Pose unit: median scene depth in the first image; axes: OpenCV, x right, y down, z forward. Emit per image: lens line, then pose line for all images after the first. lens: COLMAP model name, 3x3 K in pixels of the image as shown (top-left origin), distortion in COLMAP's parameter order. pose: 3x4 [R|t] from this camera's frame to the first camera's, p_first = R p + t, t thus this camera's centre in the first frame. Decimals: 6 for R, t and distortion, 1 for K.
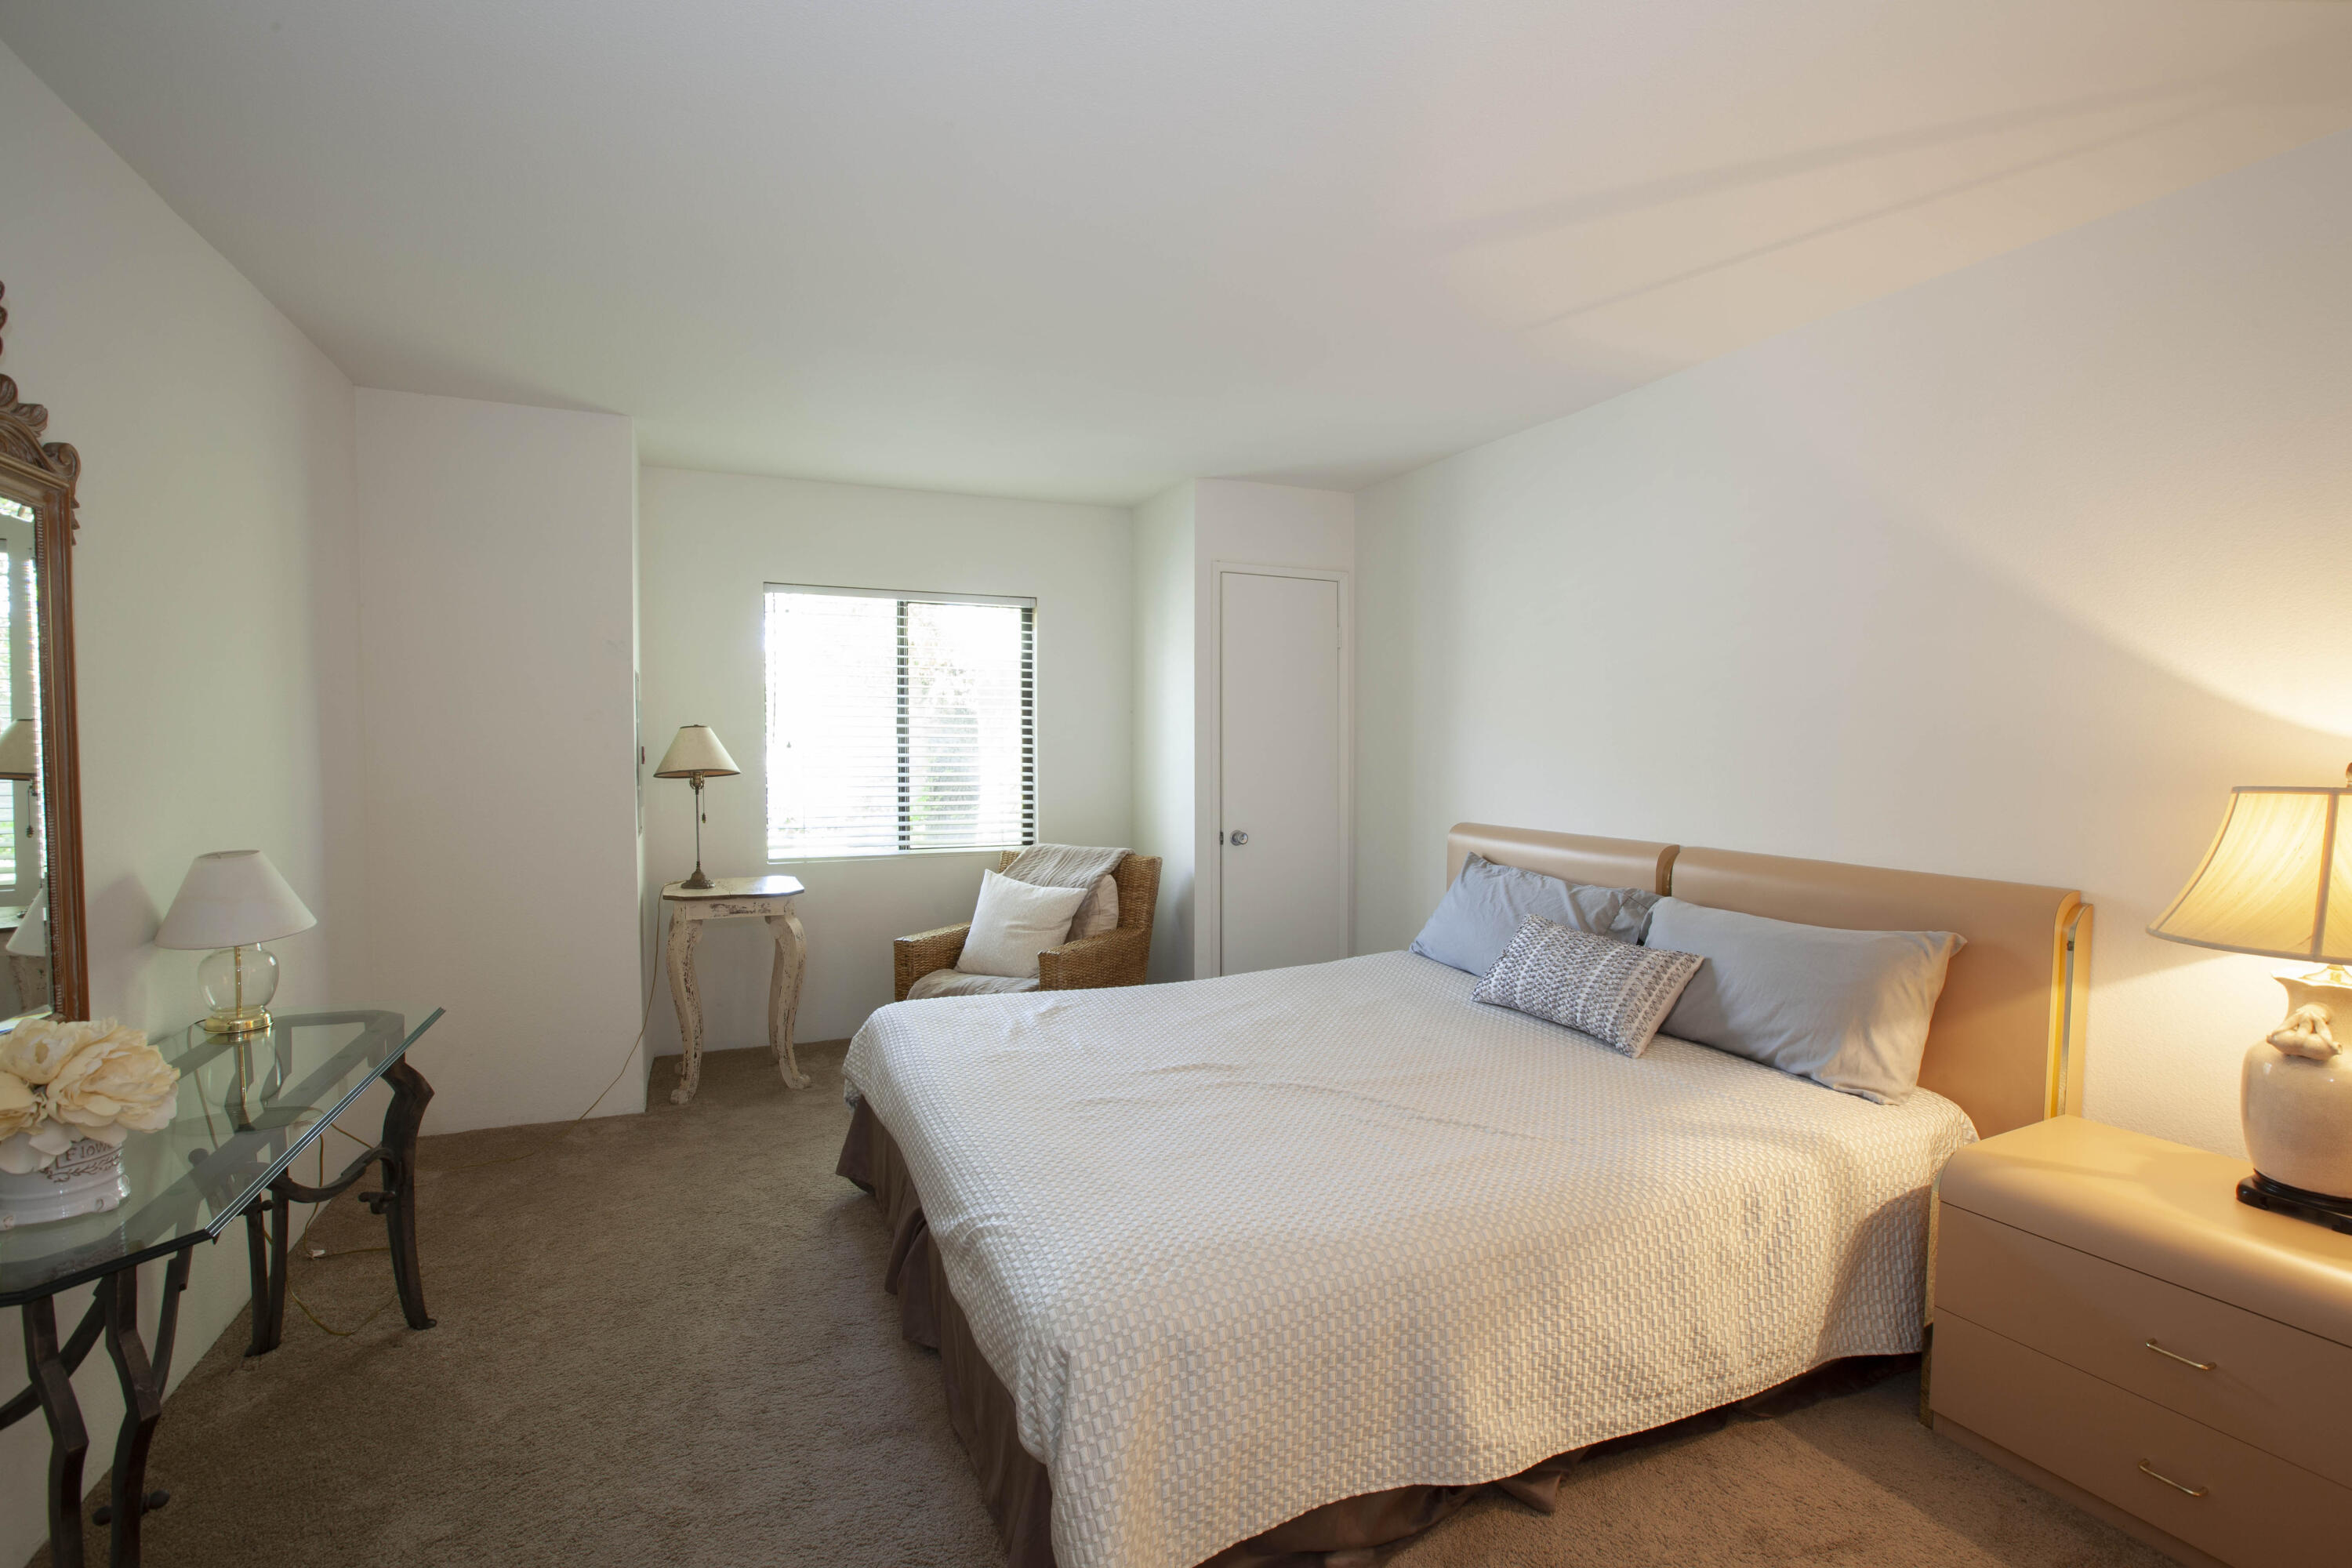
lens RADIAL K [[1084.7, 0, 1184.6], [0, 1084.7, 789.7], [0, 0, 1]] dist [-0.030244, 0.000931]
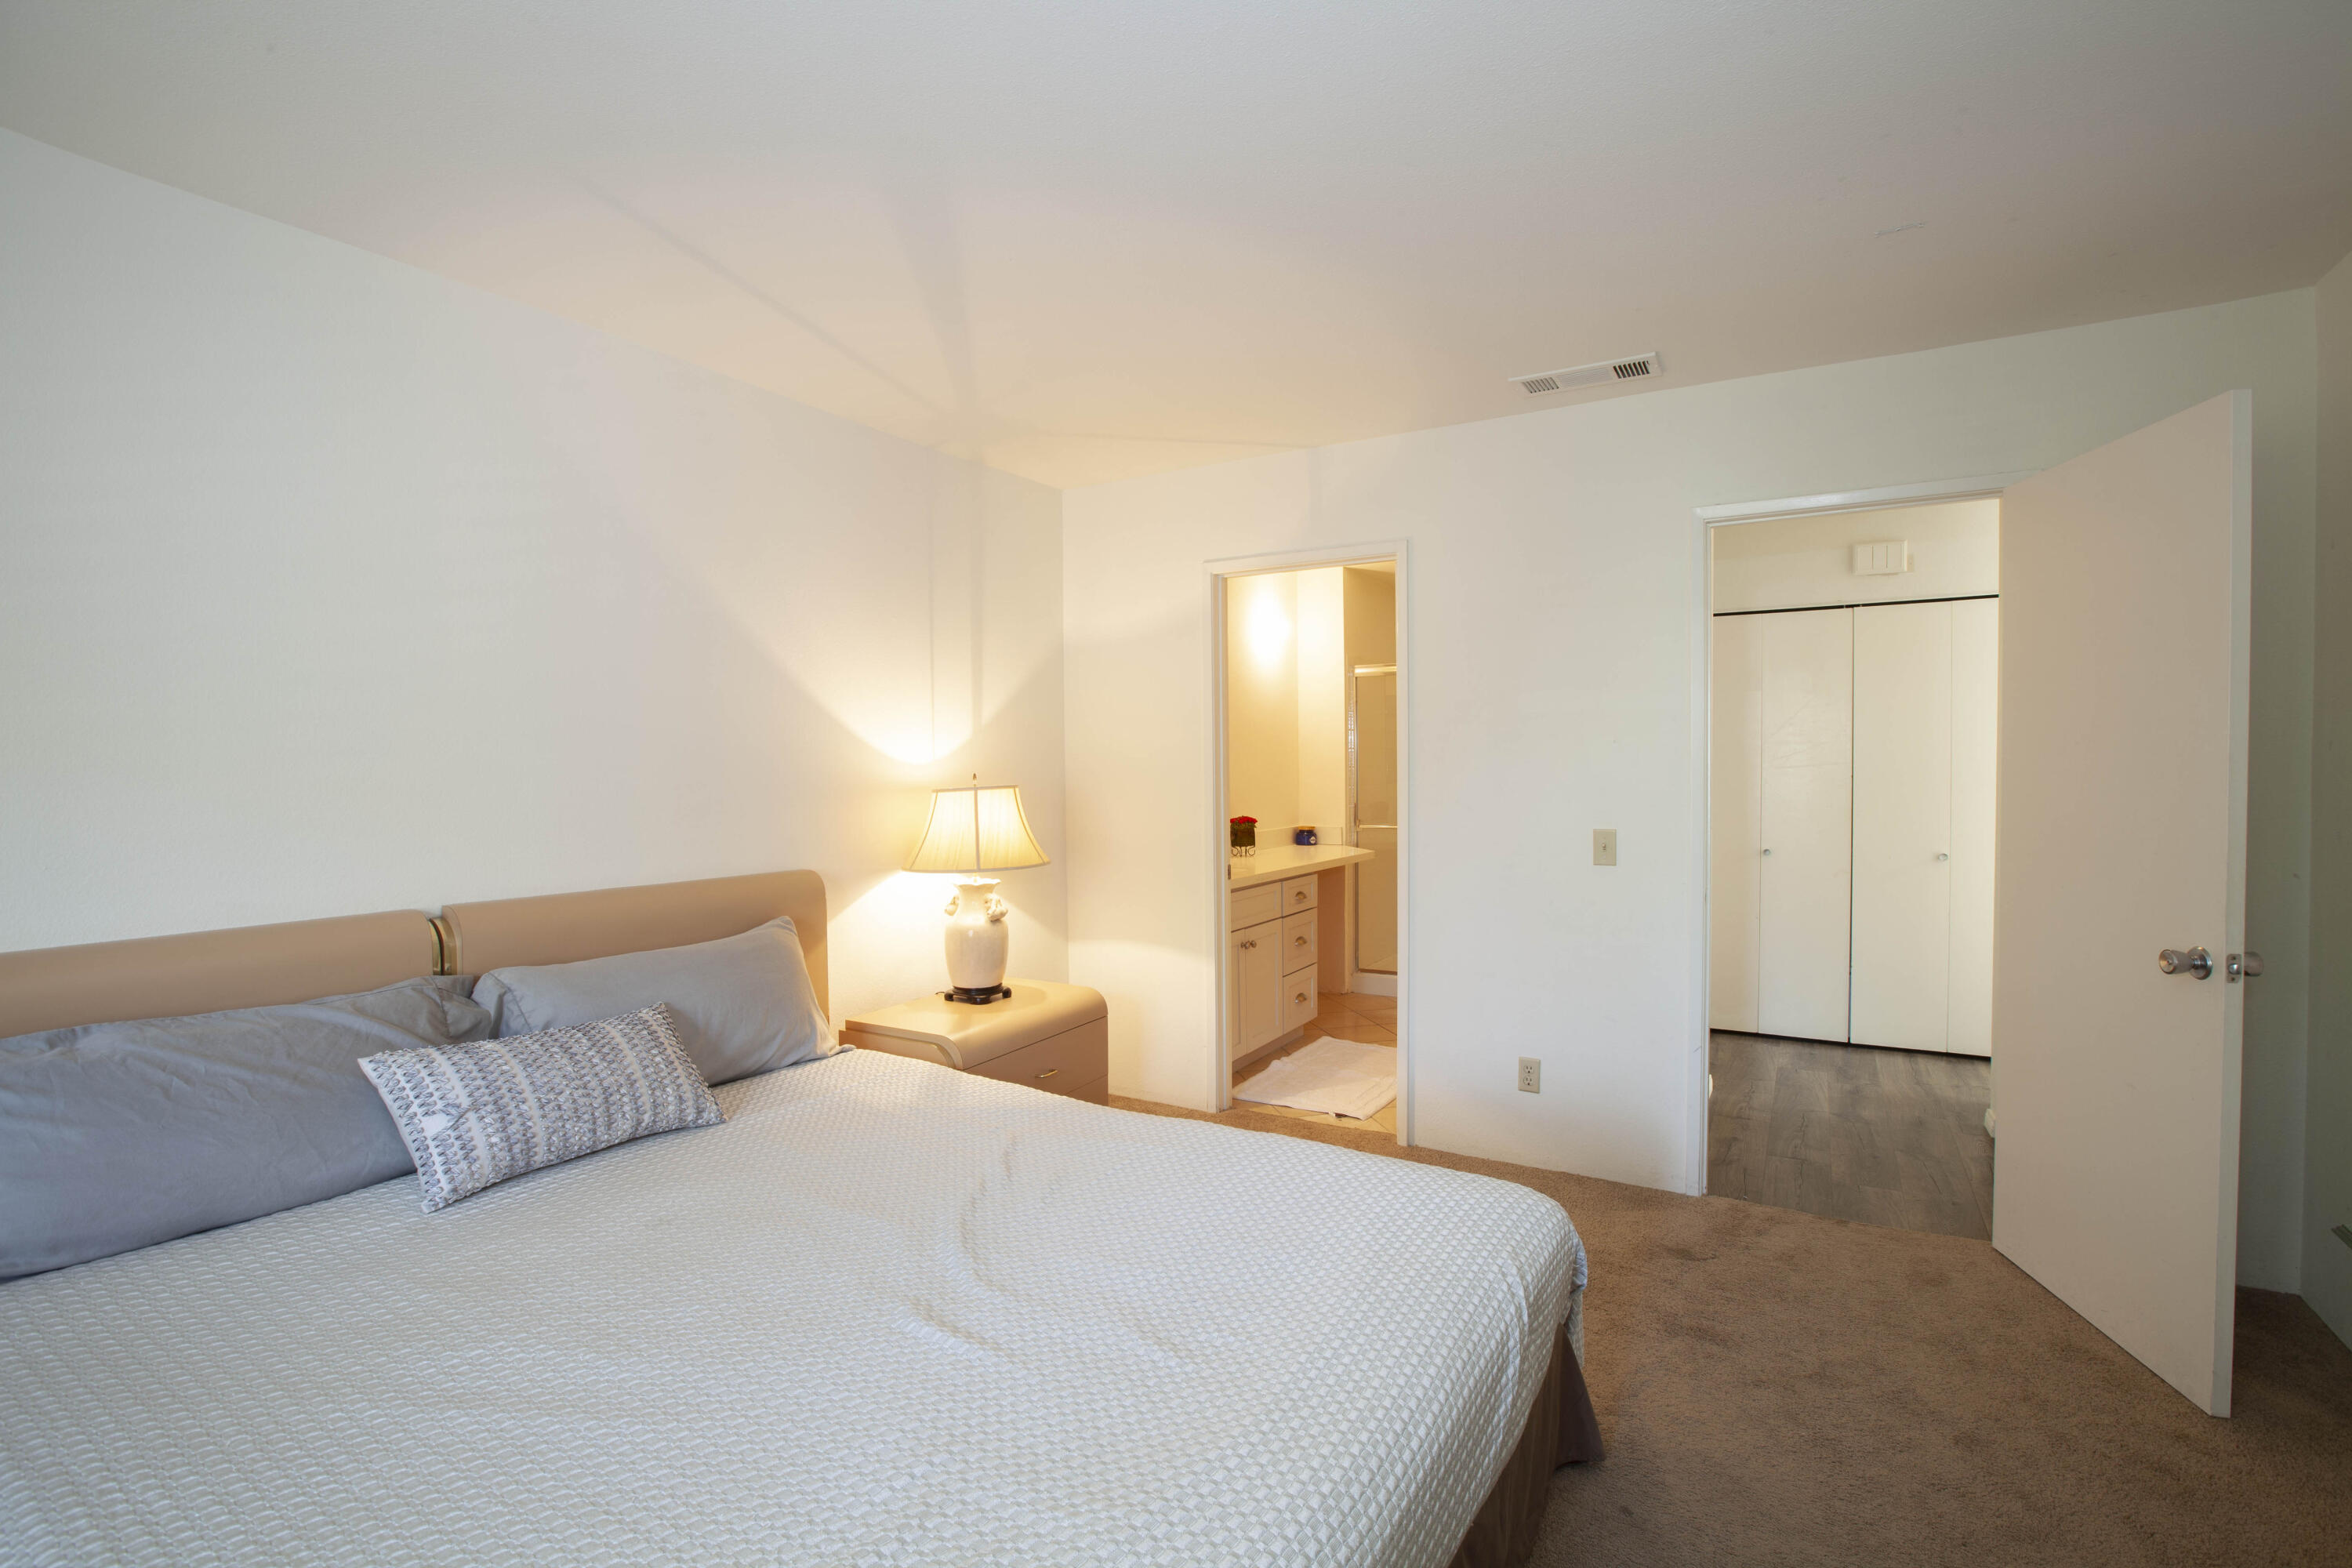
lens RADIAL K [[1084.7, 0, 1184.6], [0, 1084.7, 789.7], [0, 0, 1]] dist [-0.030244, 0.000931]
pose [[-0.578420, -0.018412, 0.815531, -0.550248], [0.041948, 0.997751, 0.052277, -0.058716], [-0.814660, 0.064448, -0.576347, 1.241578]]
